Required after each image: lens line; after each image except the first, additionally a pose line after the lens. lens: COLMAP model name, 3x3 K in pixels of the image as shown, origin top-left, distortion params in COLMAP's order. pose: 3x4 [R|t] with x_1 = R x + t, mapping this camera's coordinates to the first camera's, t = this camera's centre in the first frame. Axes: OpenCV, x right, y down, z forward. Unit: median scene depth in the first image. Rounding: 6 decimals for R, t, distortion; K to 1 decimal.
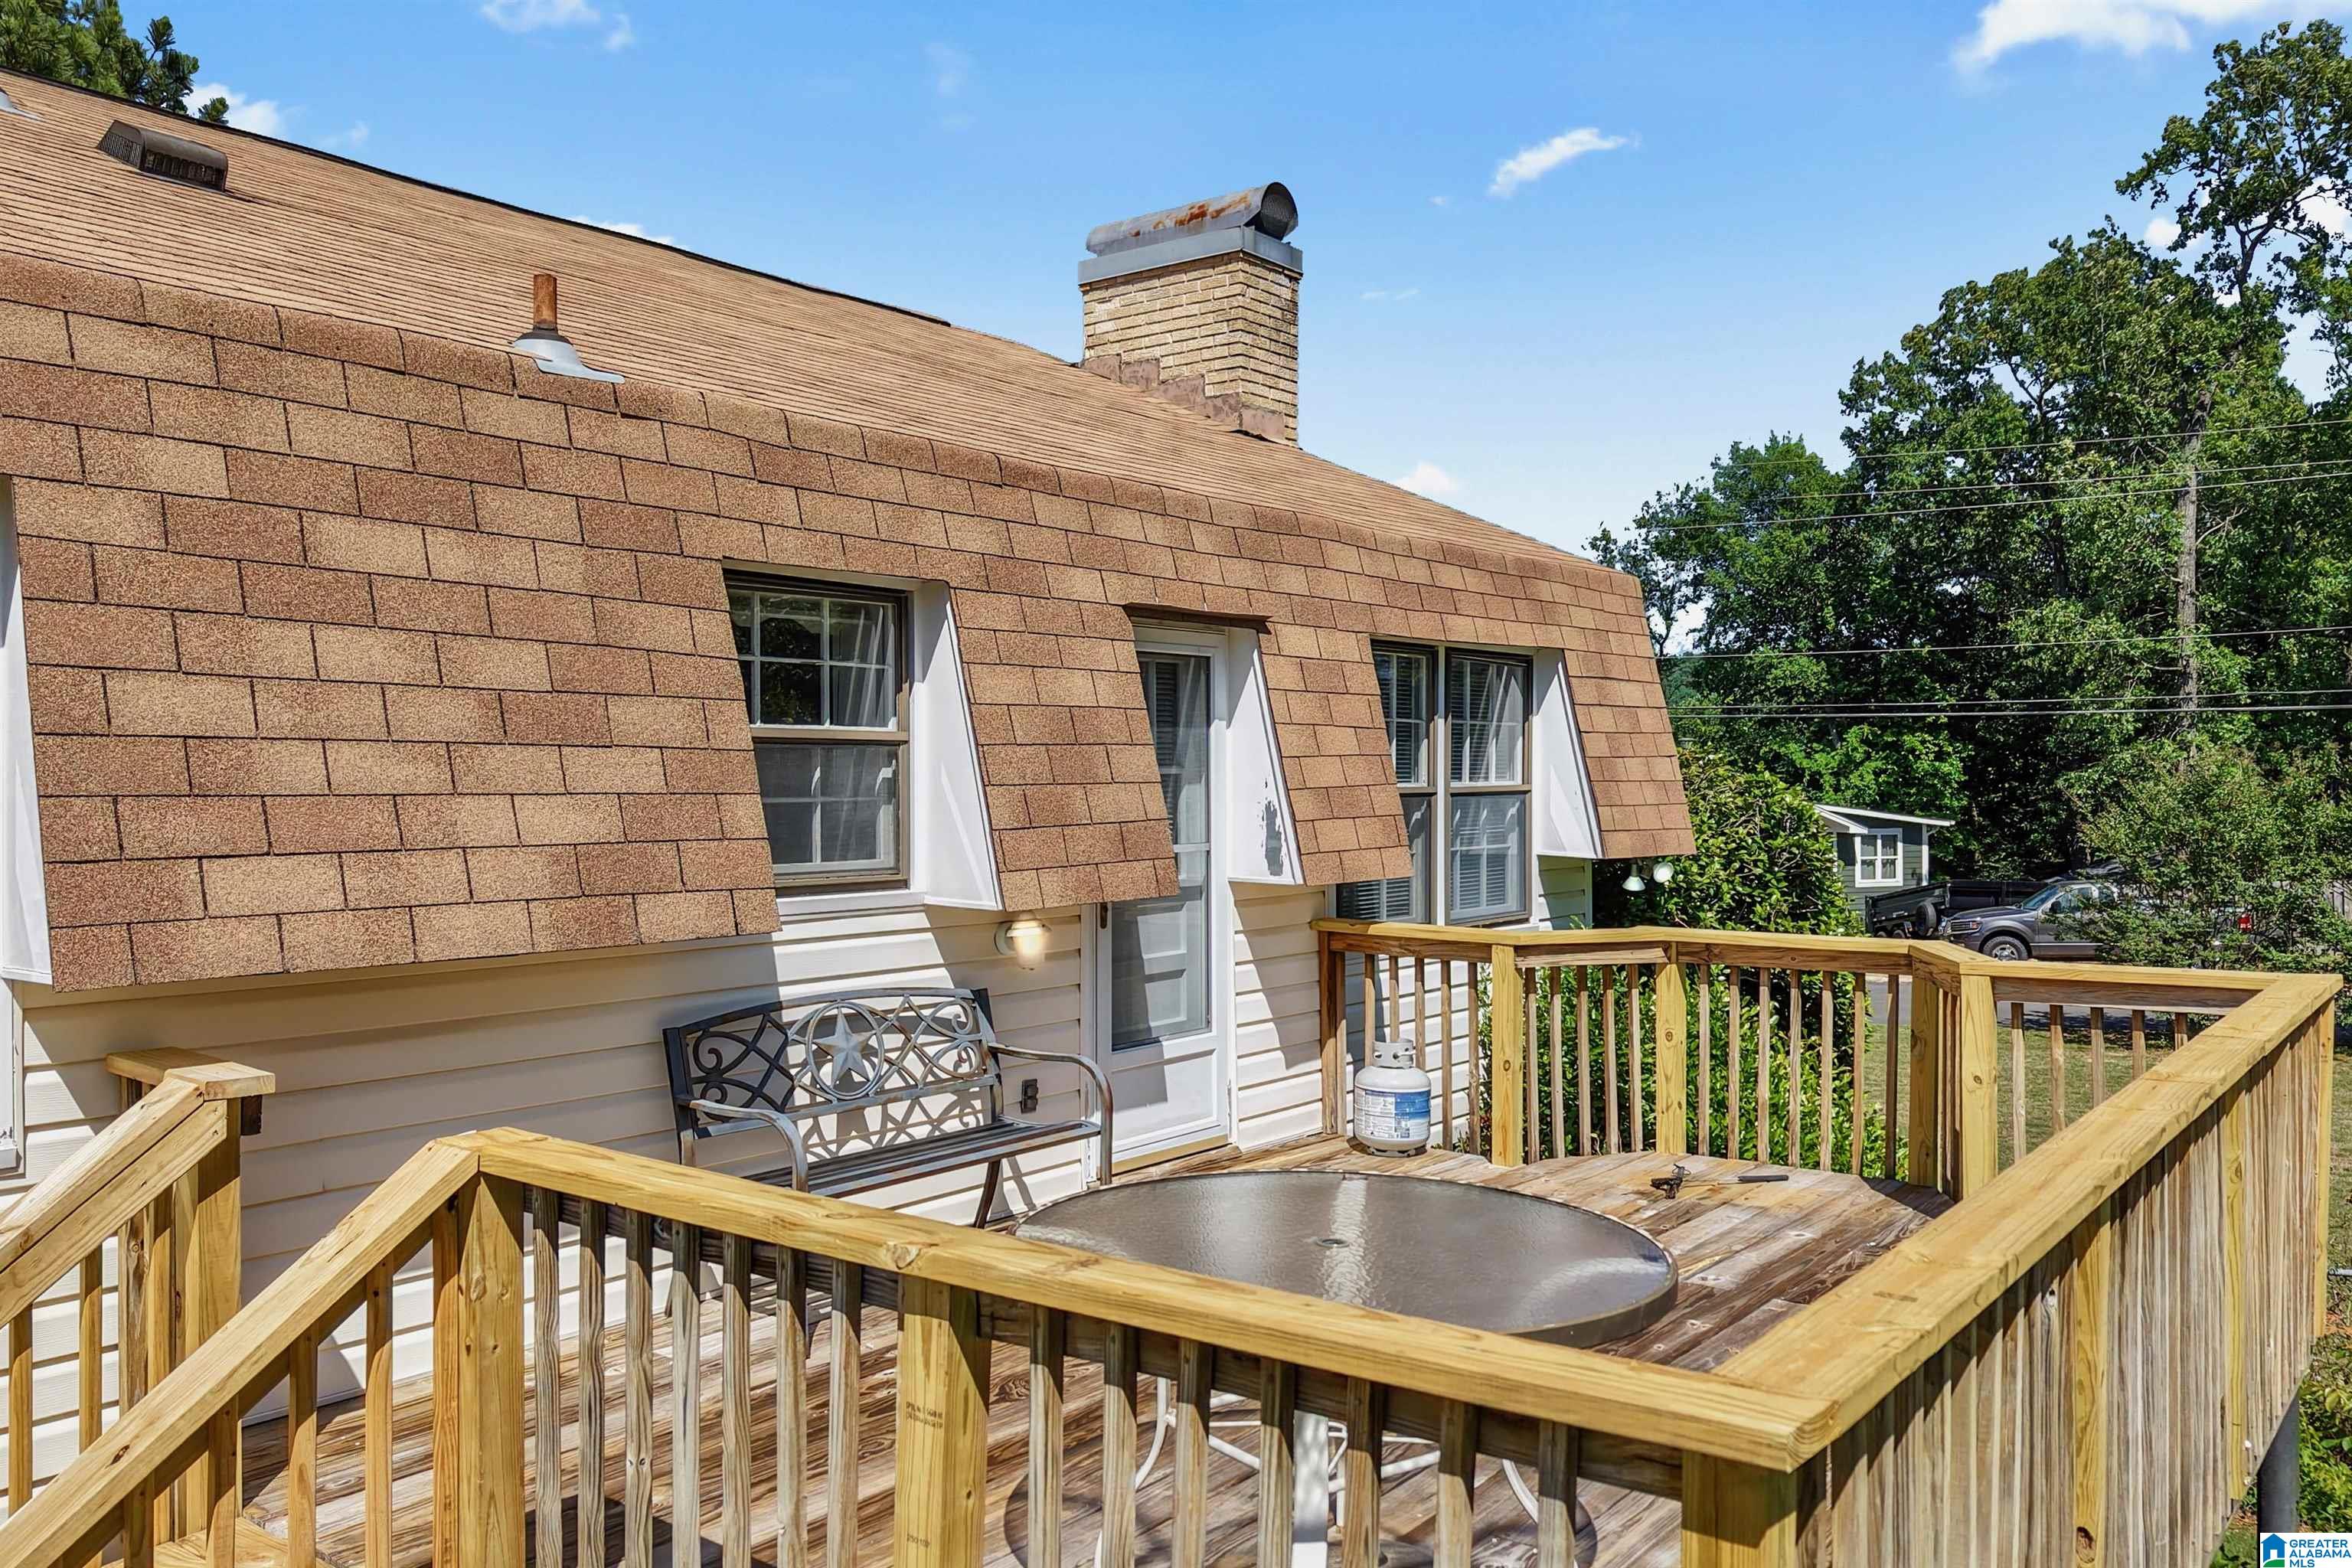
lens RADIAL K [[1856.6, 0, 1176.0], [0, 1856.6, 784.0], [0, 0, 1]] dist [0.094422, -0.093161]
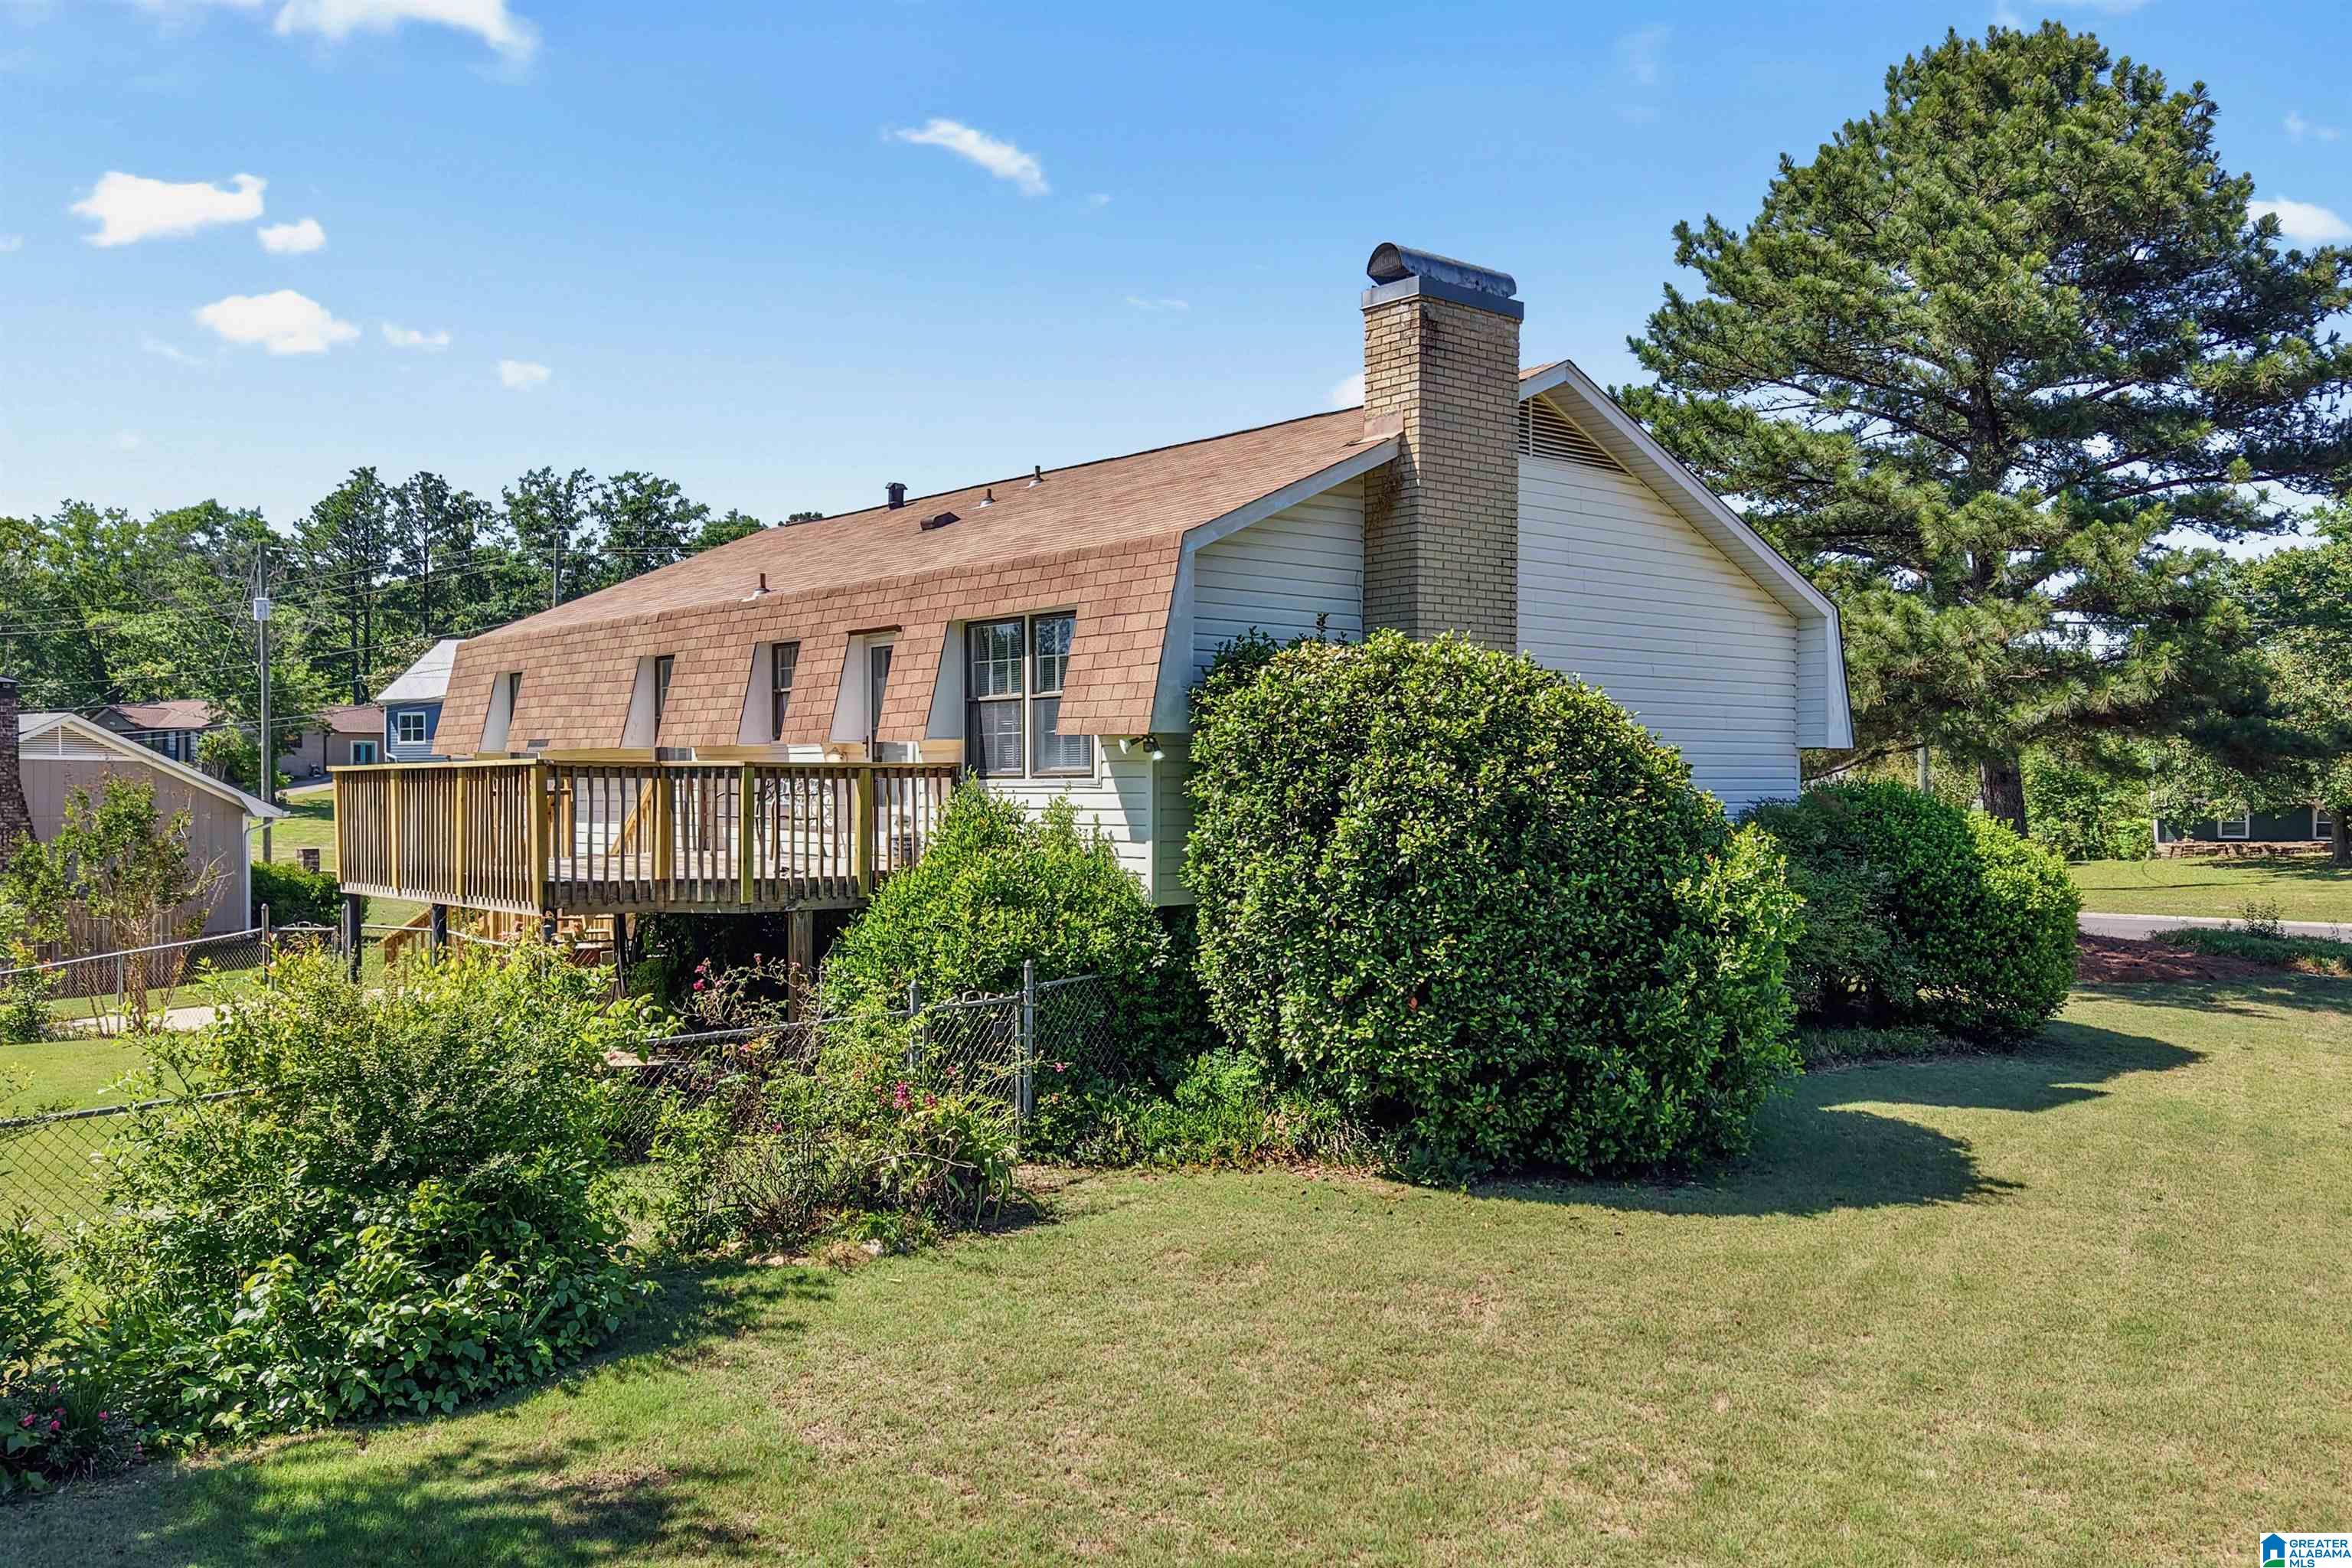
lens RADIAL K [[1856.6, 0, 1176.0], [0, 1856.6, 784.0], [0, 0, 1]] dist [0.094422, -0.093161]
pose [[-0.219148, -0.005513, -0.975676, 2.139605], [-0.016453, 0.999863, -0.001954, 0.098799], [0.975553, 0.015624, -0.219209, 1.807972]]
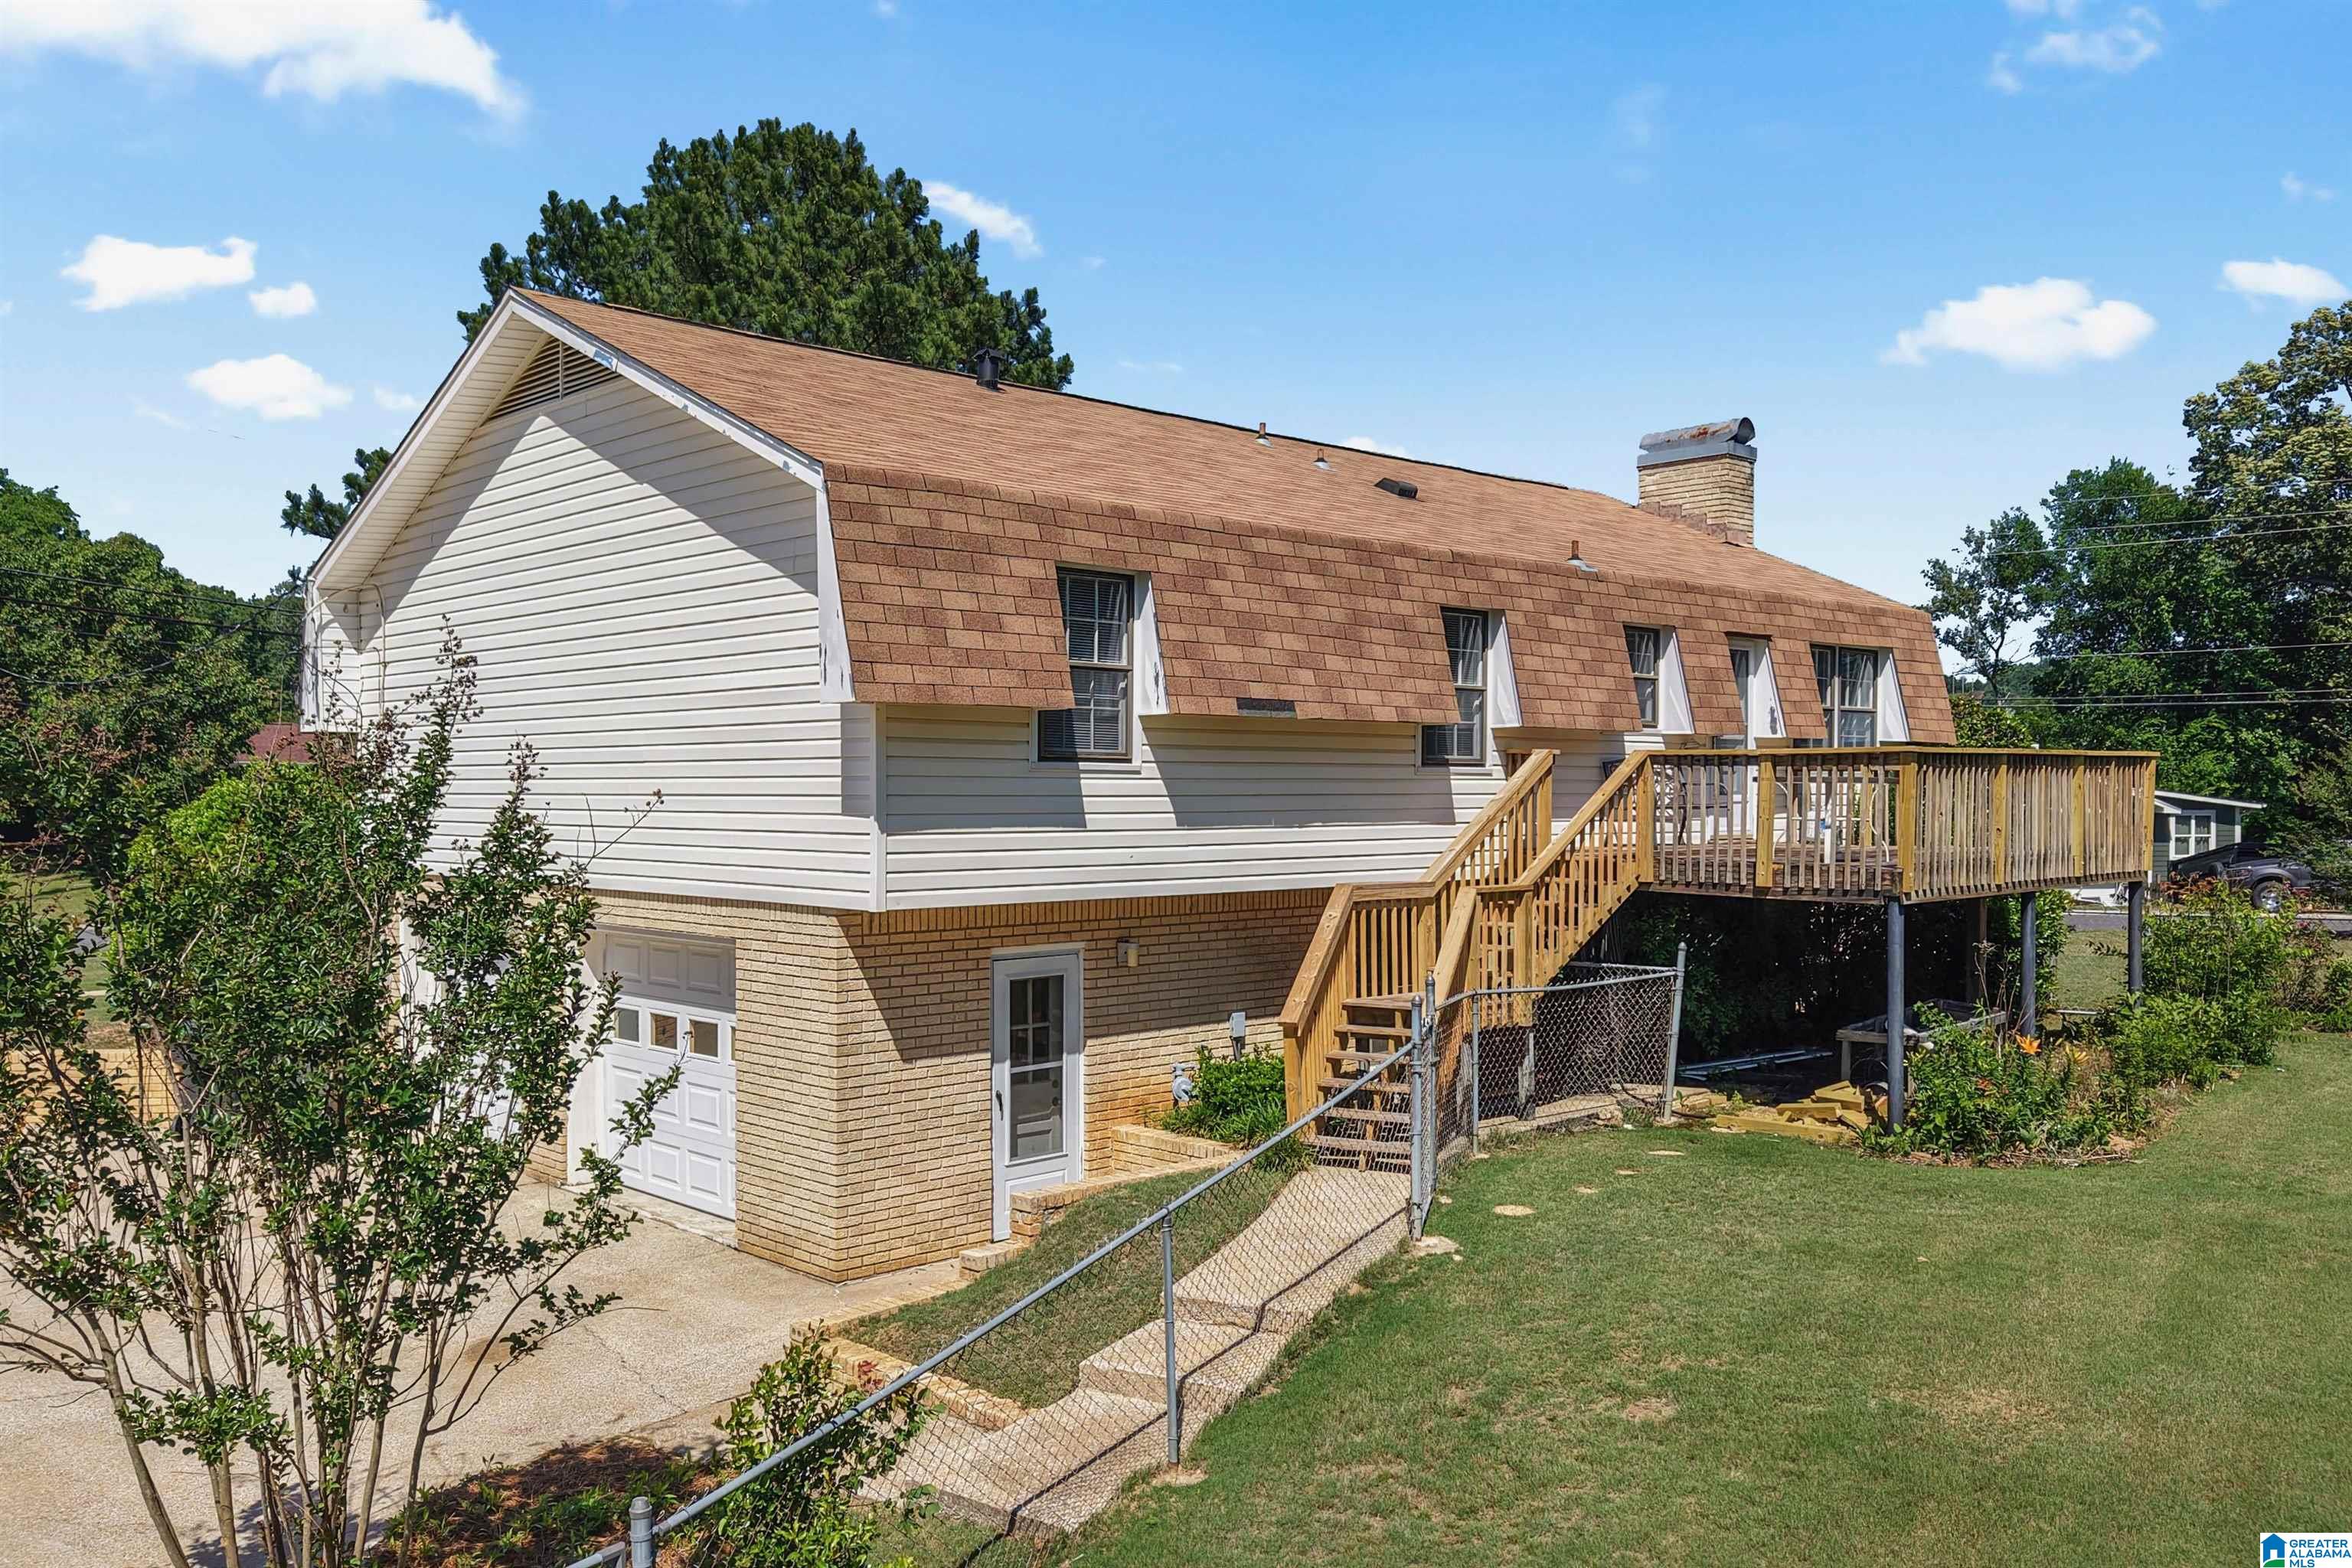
lens RADIAL K [[1819.0, 0, 1182.6], [0, 1819.0, 823.8], [0, 0, 1]] dist [0.079721, -0.154991]
pose [[0.985477, 0.006002, -0.169704, -0.328028], [-0.003253, 0.999859, 0.016467, 0.135207], [0.169779, -0.015675, 0.985358, -1.681387]]
